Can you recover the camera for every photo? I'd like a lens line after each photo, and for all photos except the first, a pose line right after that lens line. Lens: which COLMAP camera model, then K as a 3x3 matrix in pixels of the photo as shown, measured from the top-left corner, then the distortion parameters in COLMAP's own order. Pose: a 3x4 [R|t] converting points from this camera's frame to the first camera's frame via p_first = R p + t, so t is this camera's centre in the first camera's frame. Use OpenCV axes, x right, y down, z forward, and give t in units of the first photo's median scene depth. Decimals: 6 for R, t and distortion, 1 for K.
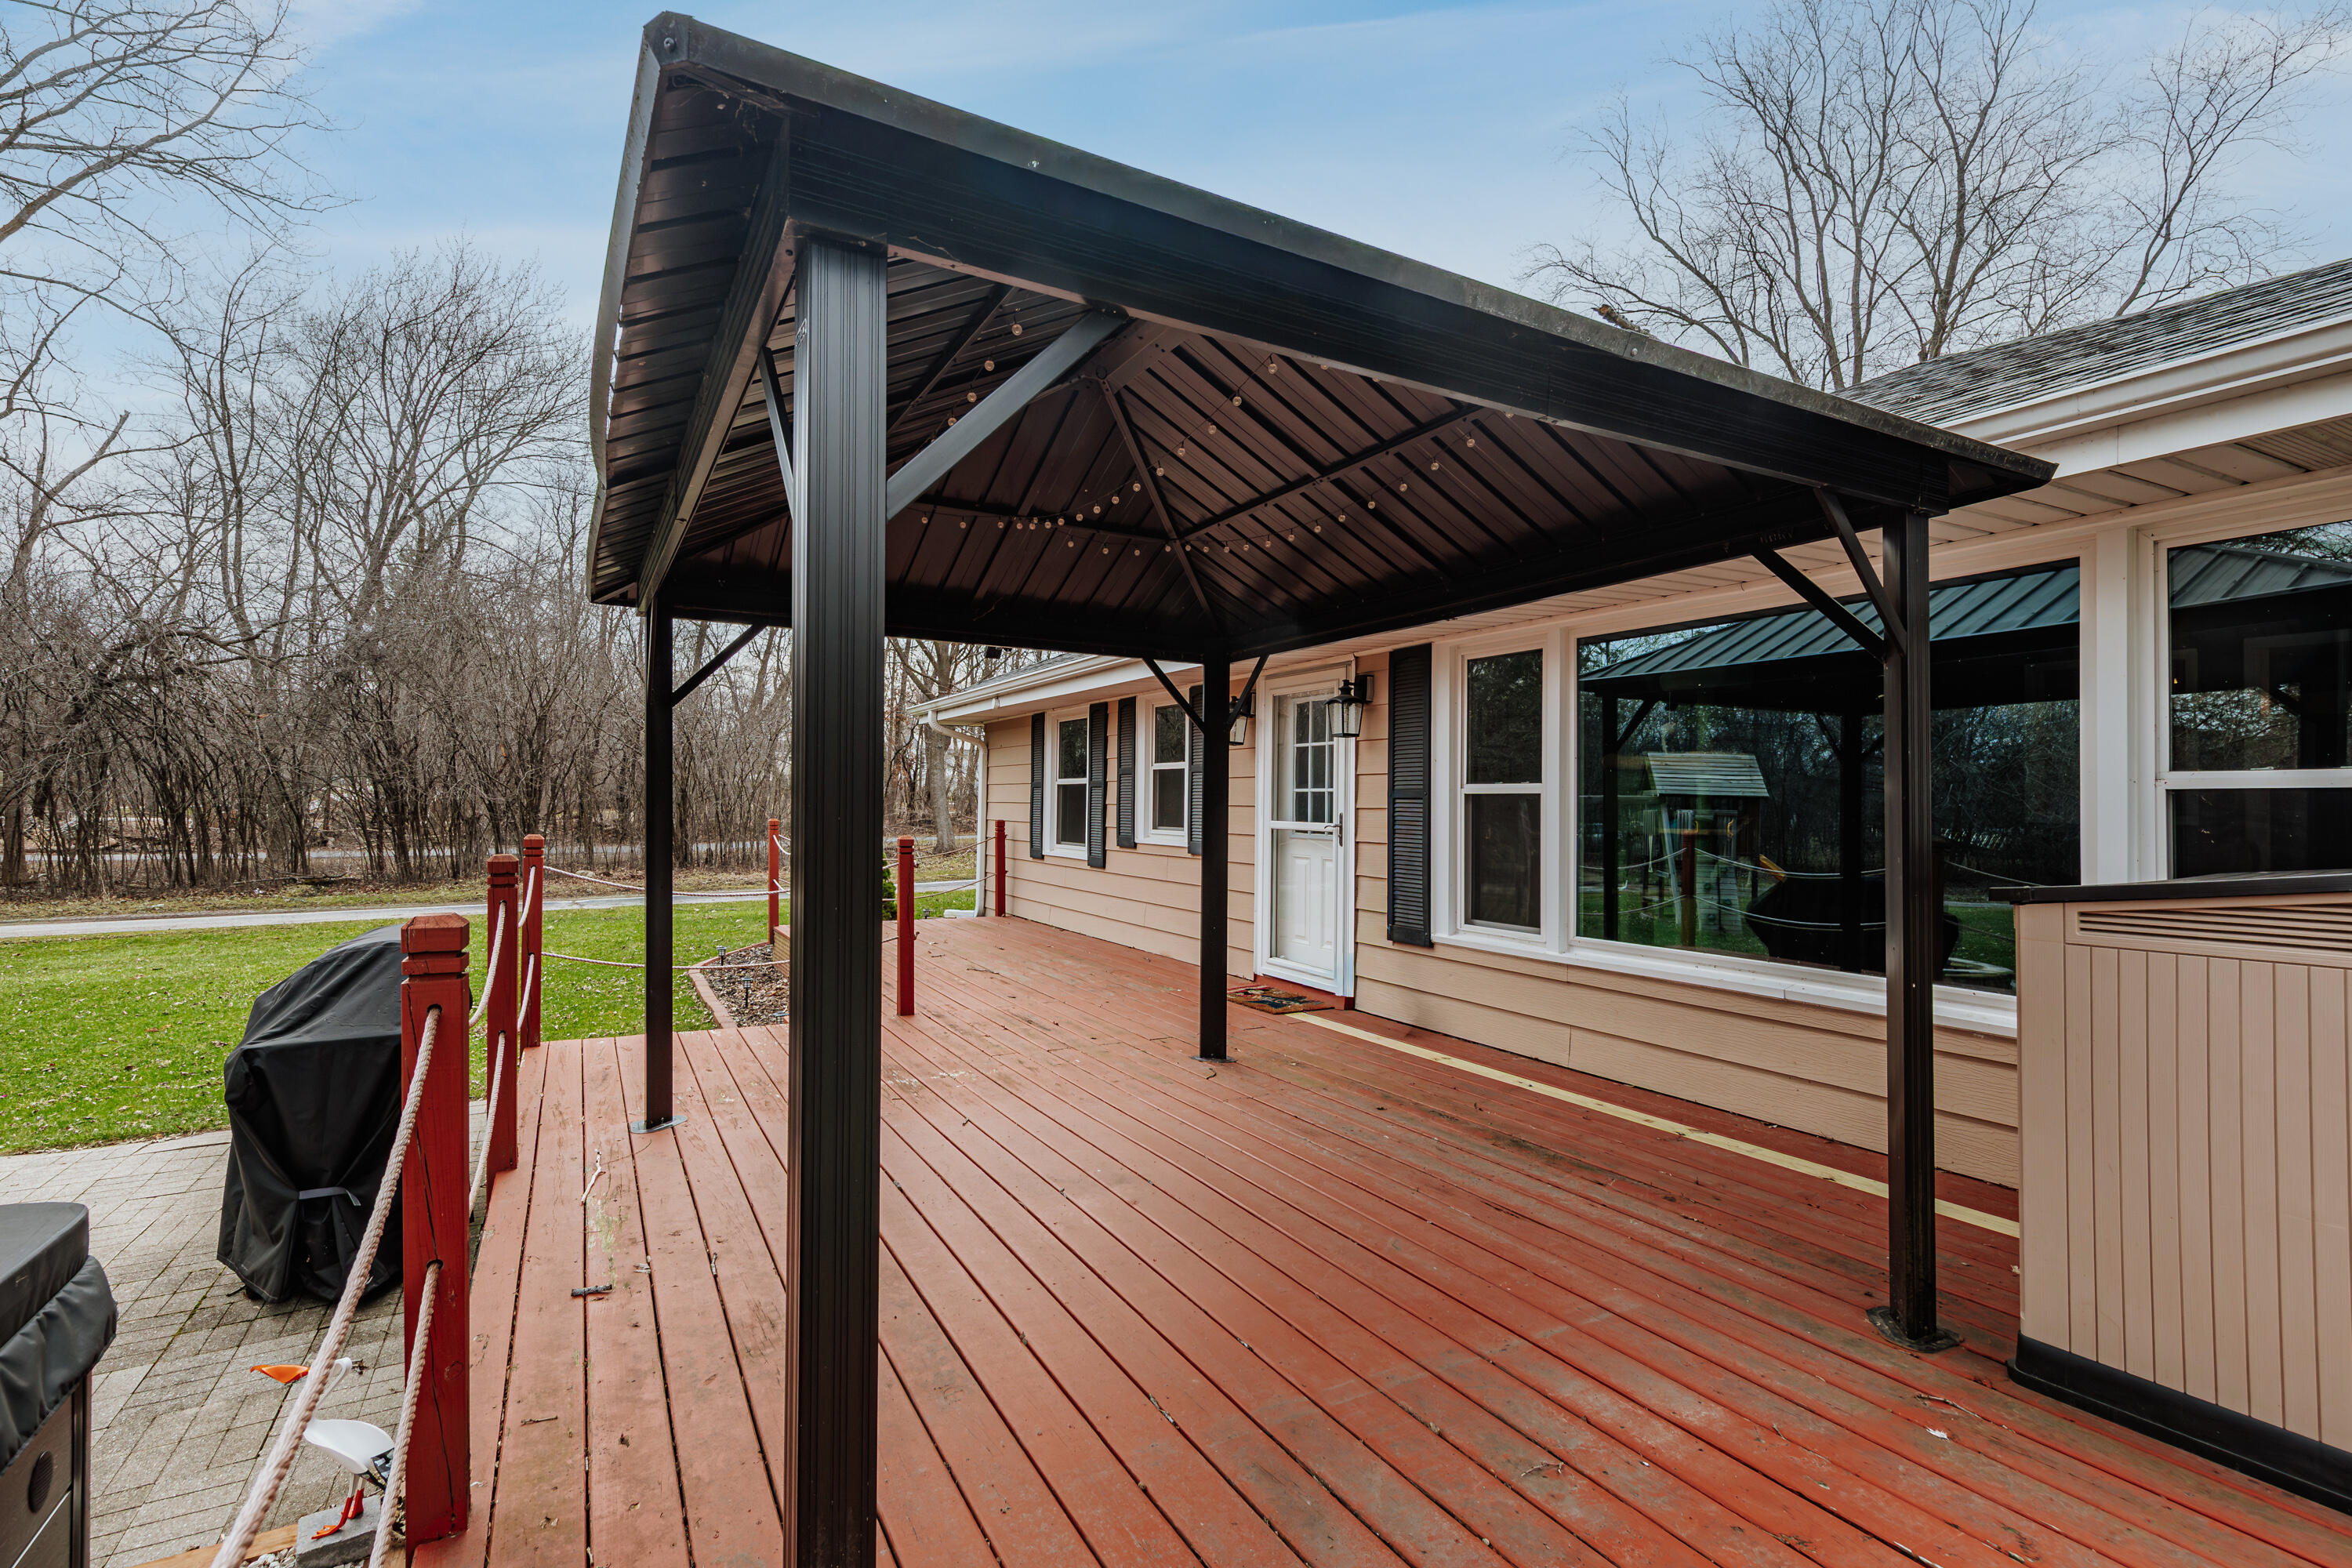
lens RADIAL K [[1077.4, 0, 1176.0], [0, 1077.4, 784.0], [0, 0, 1]] dist [0.001052, 0.000516]
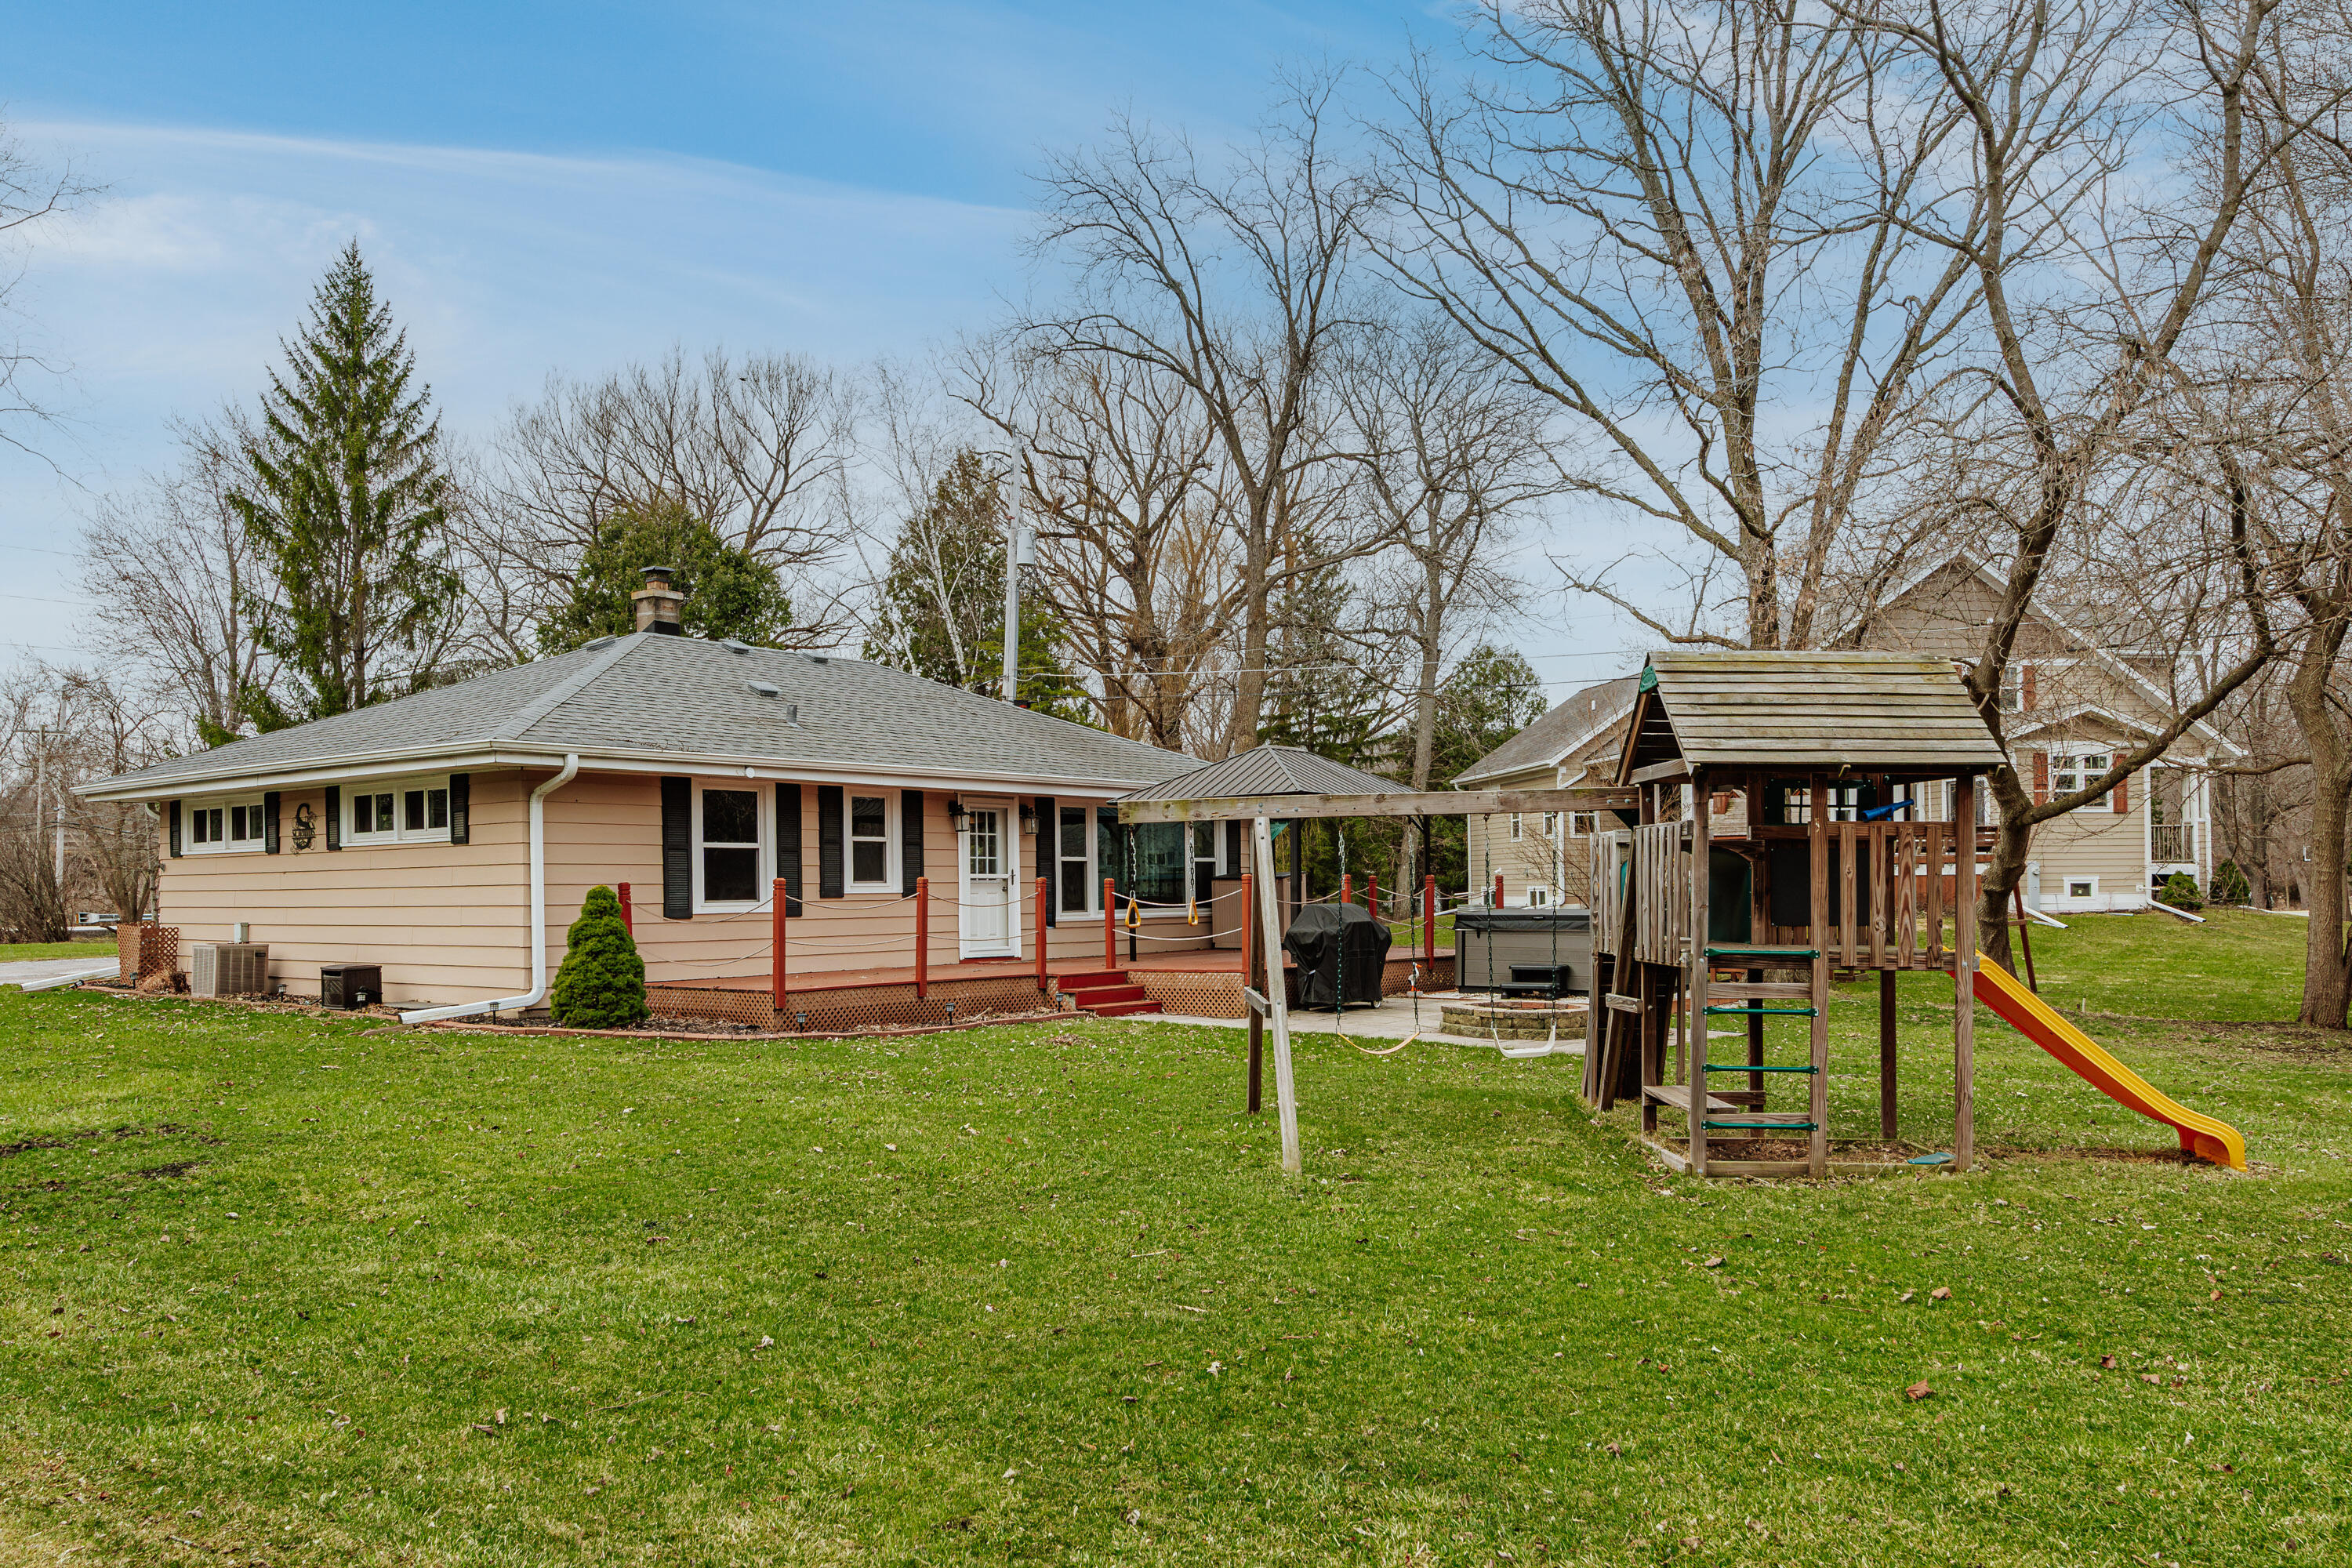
lens RADIAL K [[1706.4, 0, 1172.8], [0, 1706.4, 905.3], [0, 0, 1]] dist [0.001434, 0.002677]
pose [[-0.392009, -0.008717, 0.919920, -2.832845], [-0.001592, 0.999960, 0.008797, 0.063982], [-0.919960, 0.001984, -0.392007, 1.885033]]
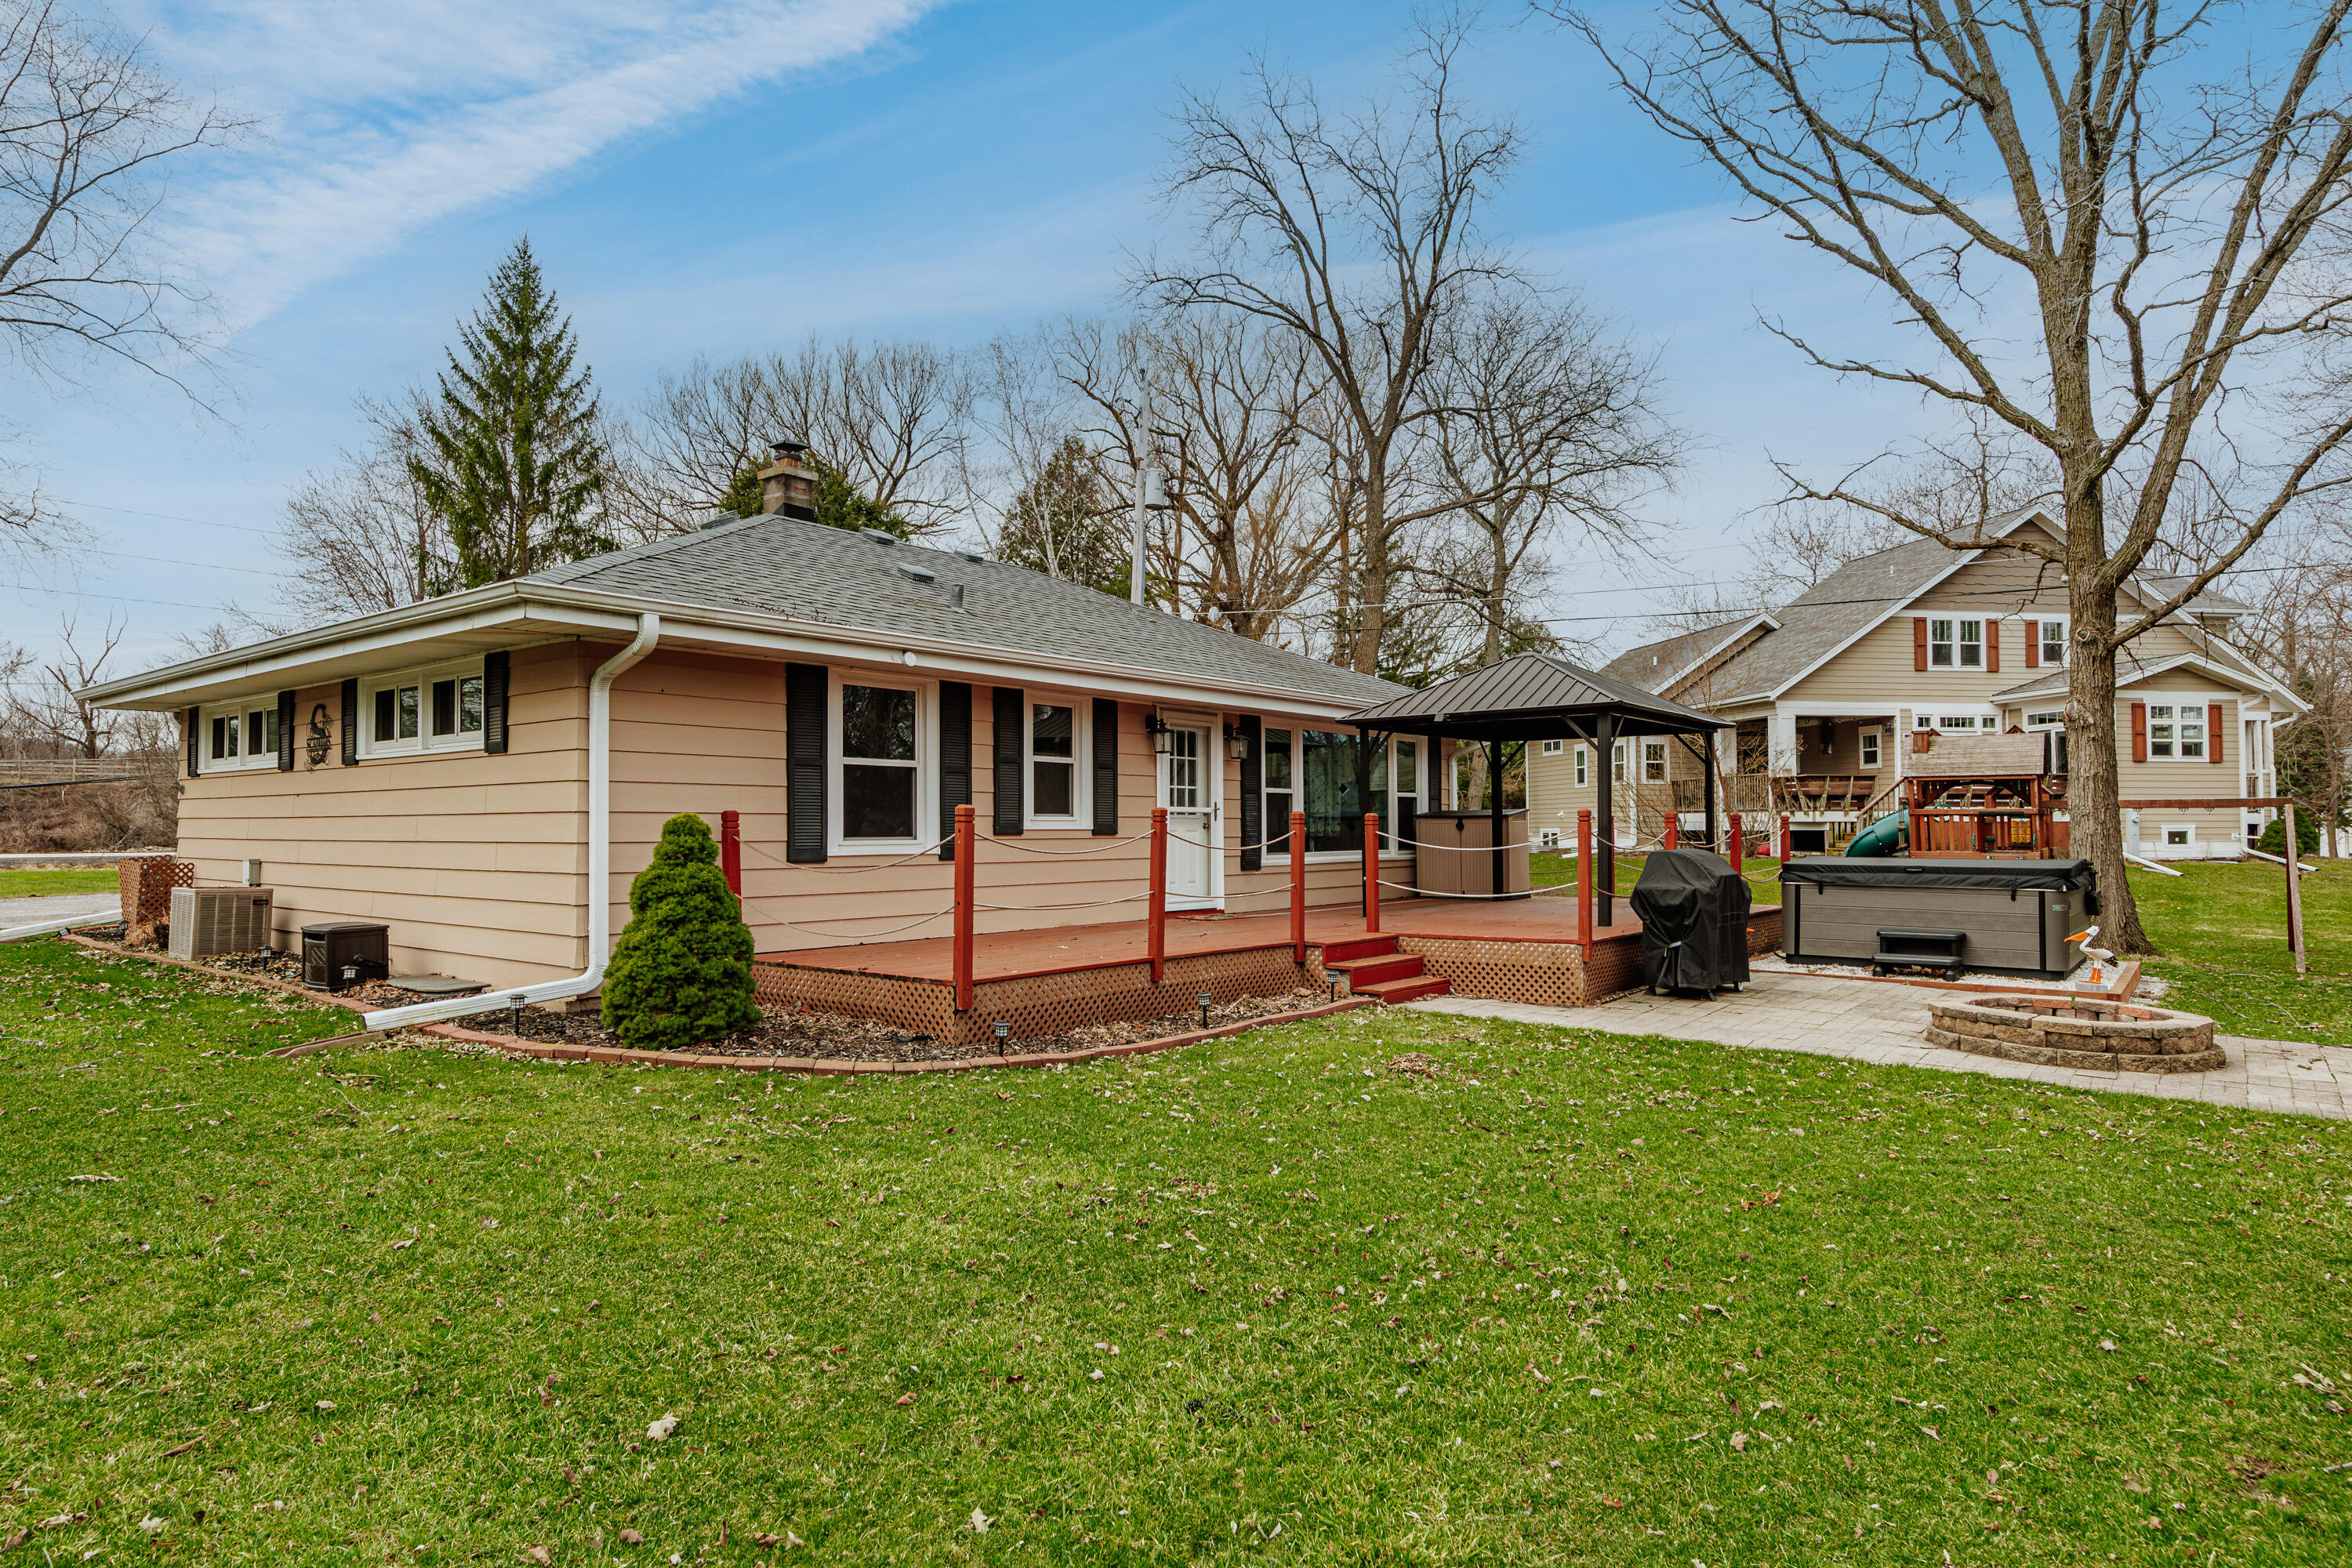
lens RADIAL K [[1331.4, 0, 1169.2], [0, 1331.4, 823.5], [0, 0, 1]] dist [-0.014657, 0.031310]
pose [[-0.377031, -0.000894, 0.926200, -1.661294], [-0.011713, 0.999924, -0.003803, 0.066718], [-0.926126, -0.012282, -0.377013, 1.743199]]
